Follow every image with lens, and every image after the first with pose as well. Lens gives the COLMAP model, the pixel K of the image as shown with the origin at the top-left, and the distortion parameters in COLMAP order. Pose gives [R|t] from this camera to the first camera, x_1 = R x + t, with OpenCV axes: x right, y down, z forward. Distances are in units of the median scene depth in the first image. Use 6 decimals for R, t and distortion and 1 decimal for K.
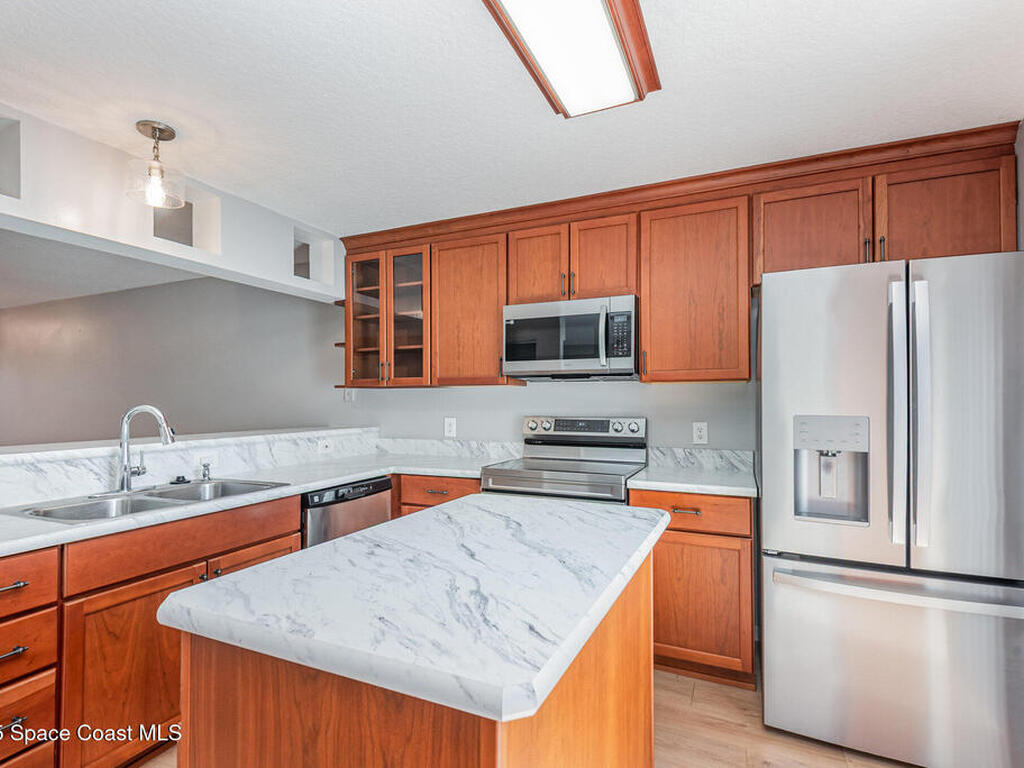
lens RADIAL K [[515.1, 0, 512.0], [0, 515.1, 384.0], [0, 0, 1]] dist [-0.000077, 0.000300]
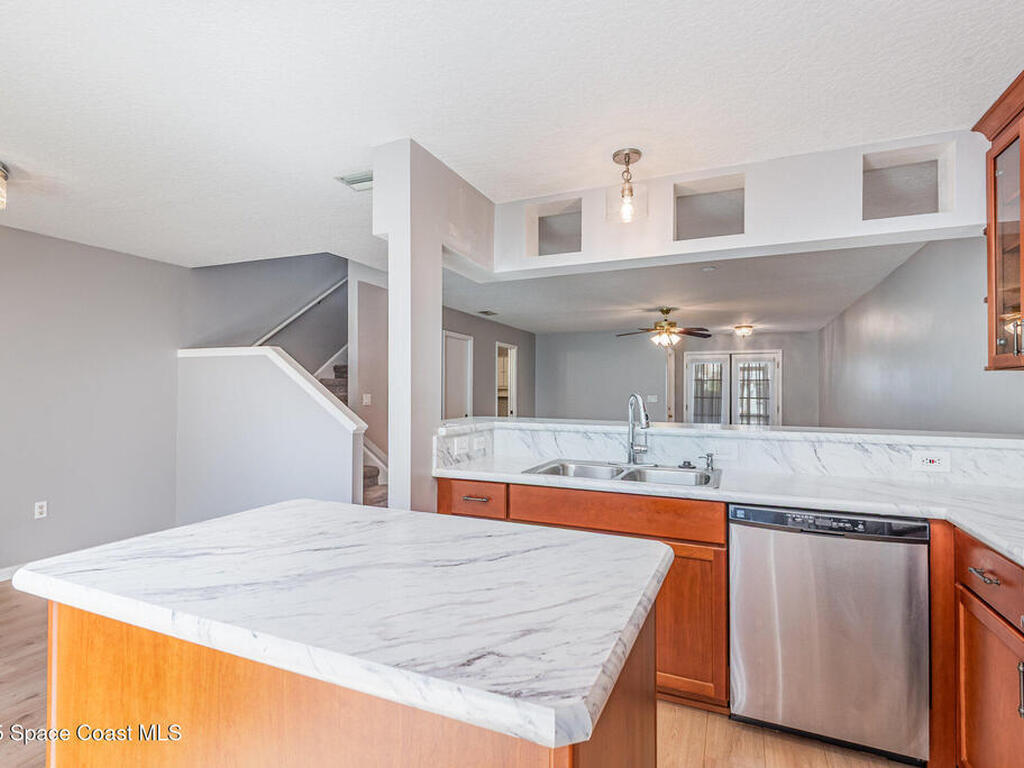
lens RADIAL K [[520.9, 0, 512.0], [0, 520.9, 384.0], [0, 0, 1]] dist [0.046346, -0.000227]
pose [[0.023020, -0.003173, -0.999730, 0.718536], [0.027256, 0.999625, -0.002545, 0.020842], [0.999363, -0.027190, 0.023098, 1.035162]]
